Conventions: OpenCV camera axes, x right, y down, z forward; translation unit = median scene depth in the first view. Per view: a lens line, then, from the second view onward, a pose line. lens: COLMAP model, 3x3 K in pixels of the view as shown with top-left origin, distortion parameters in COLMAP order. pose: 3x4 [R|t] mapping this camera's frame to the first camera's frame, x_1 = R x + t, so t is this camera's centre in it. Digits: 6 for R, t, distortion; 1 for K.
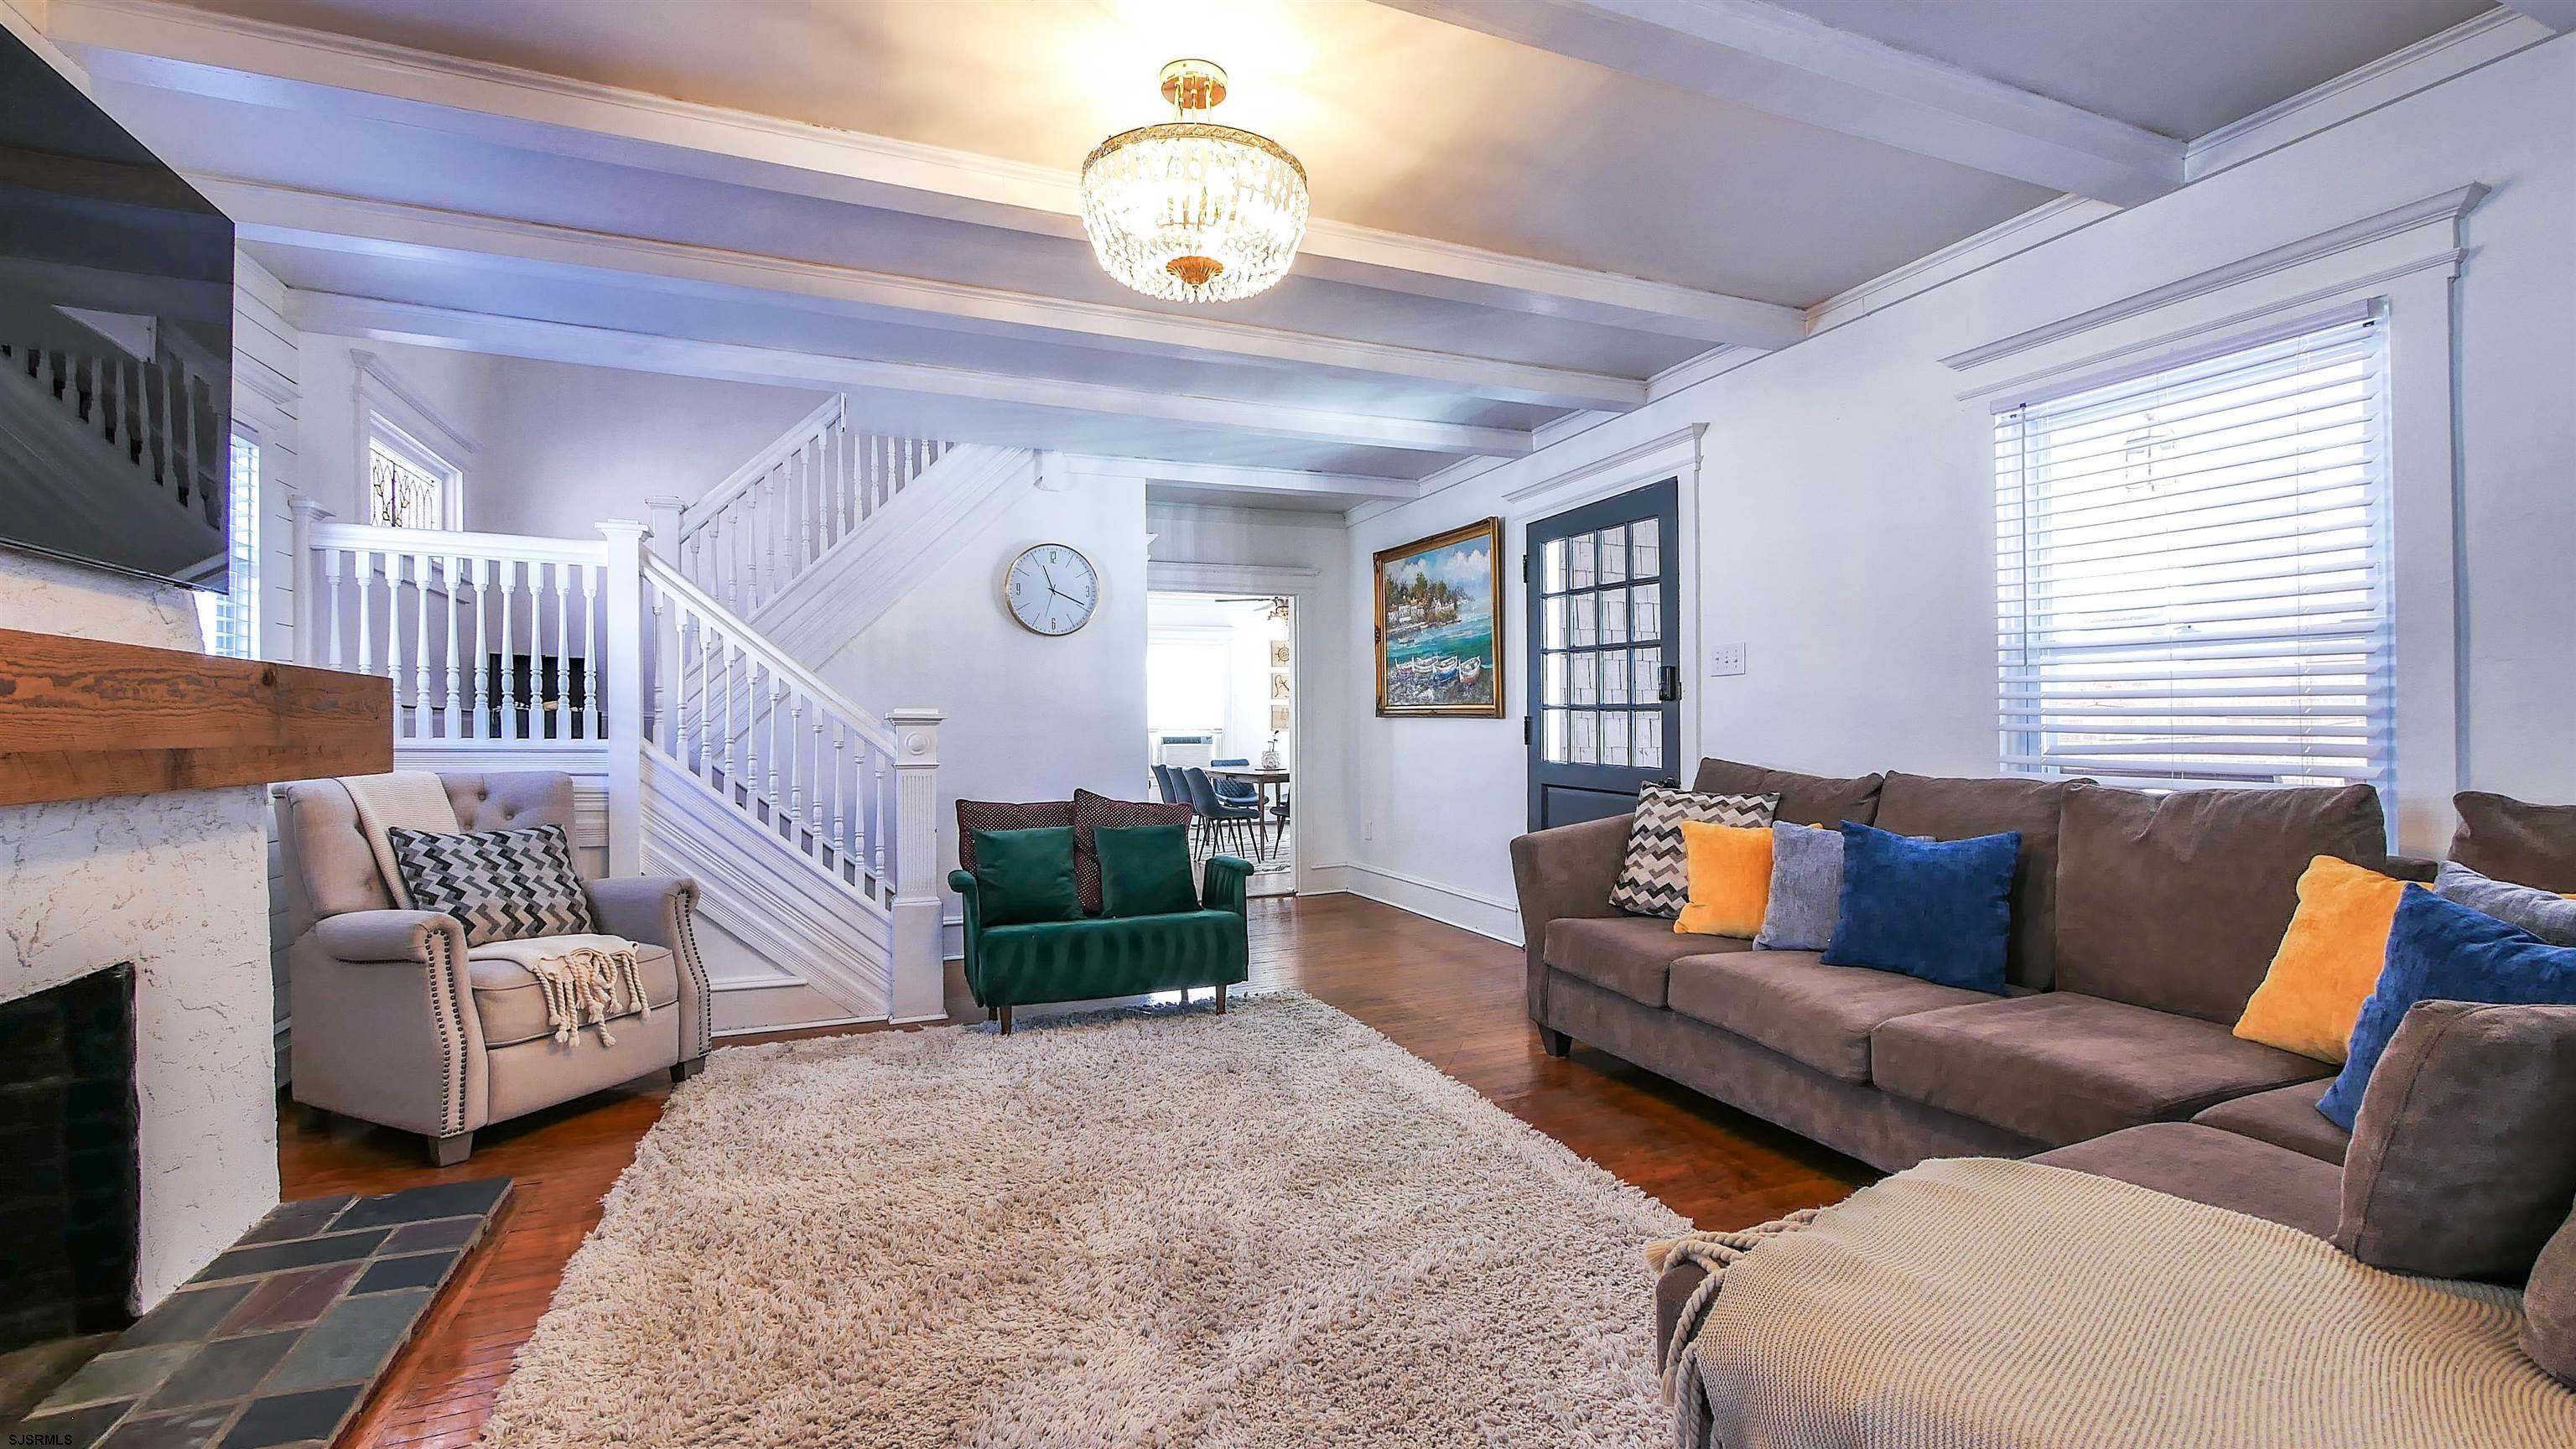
lens RADIAL K [[1063.8, 0, 1283.9], [0, 1063.8, 722.8], [0, 0, 1]] dist [-0.008643, 0.000331]
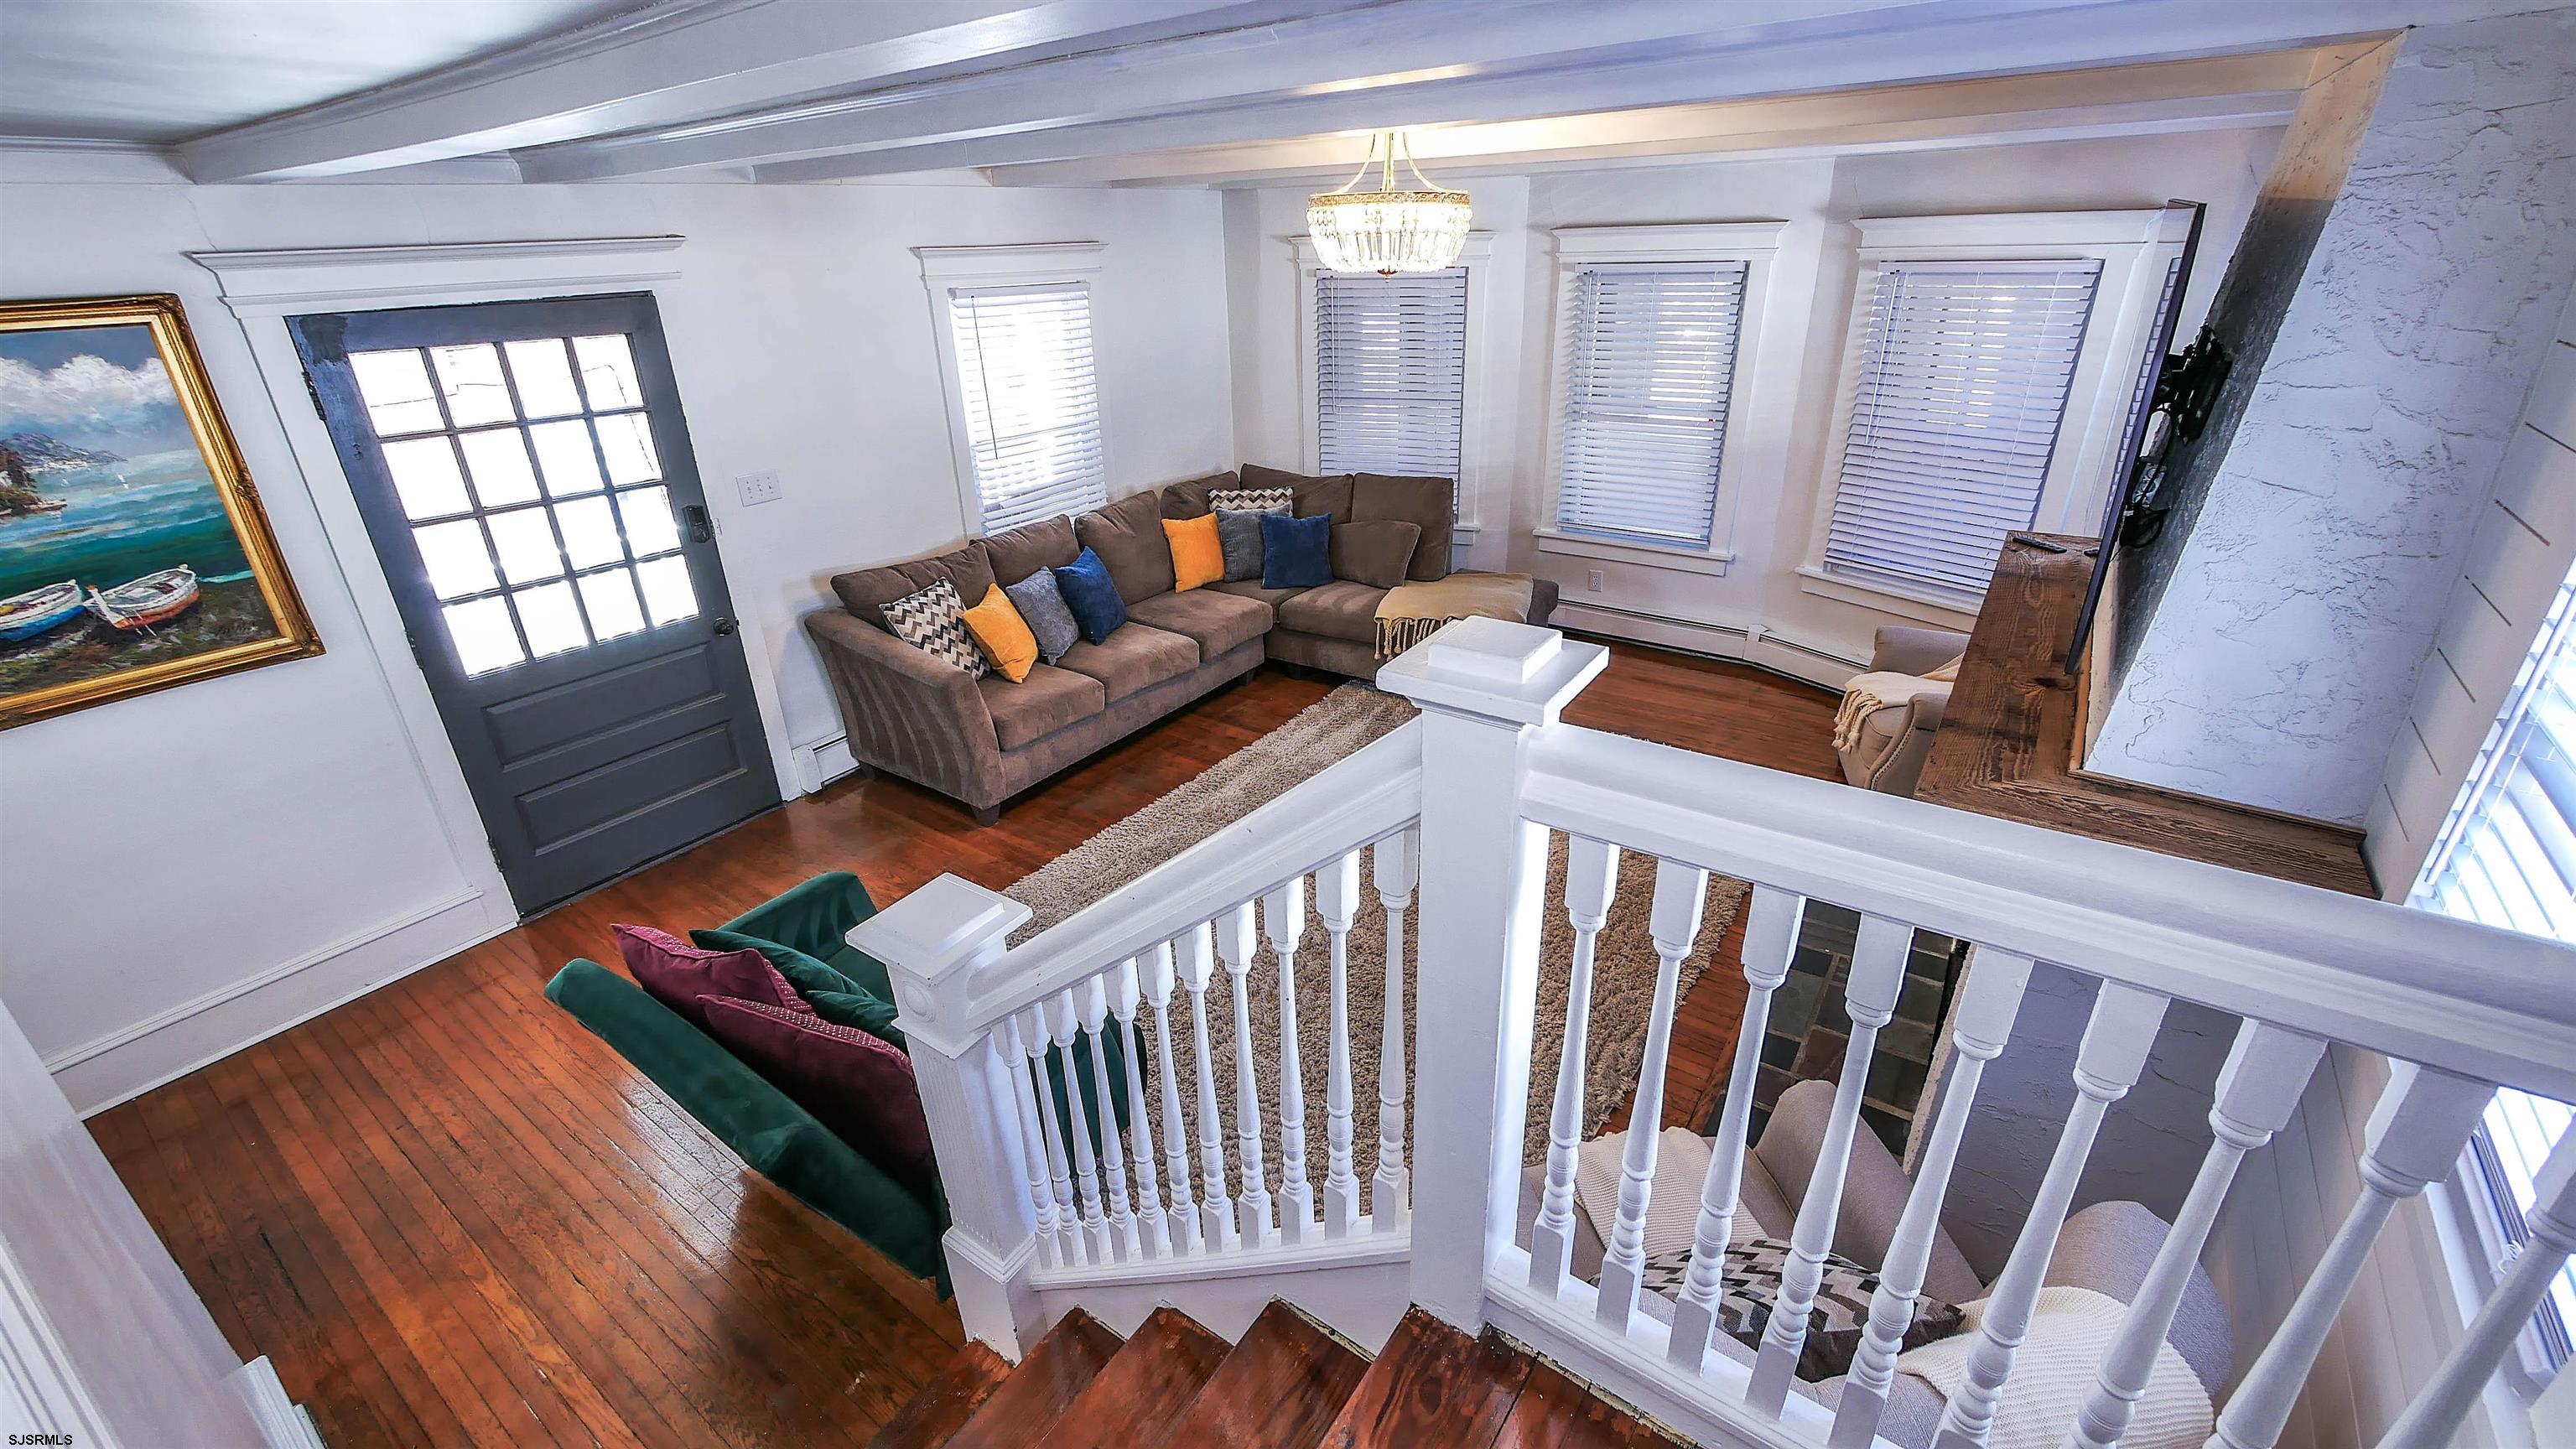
lens RADIAL K [[1063.8, 0, 1287.2], [0, 1063.8, 727.5], [0, 0, 1]] dist [-0.008643, 0.000331]
pose [[-0.532236, -0.344309, 0.773419, -0.621492], [0.025011, 0.906769, 0.420885, -0.223981], [-0.846227, 0.243354, -0.474004, 0.914086]]
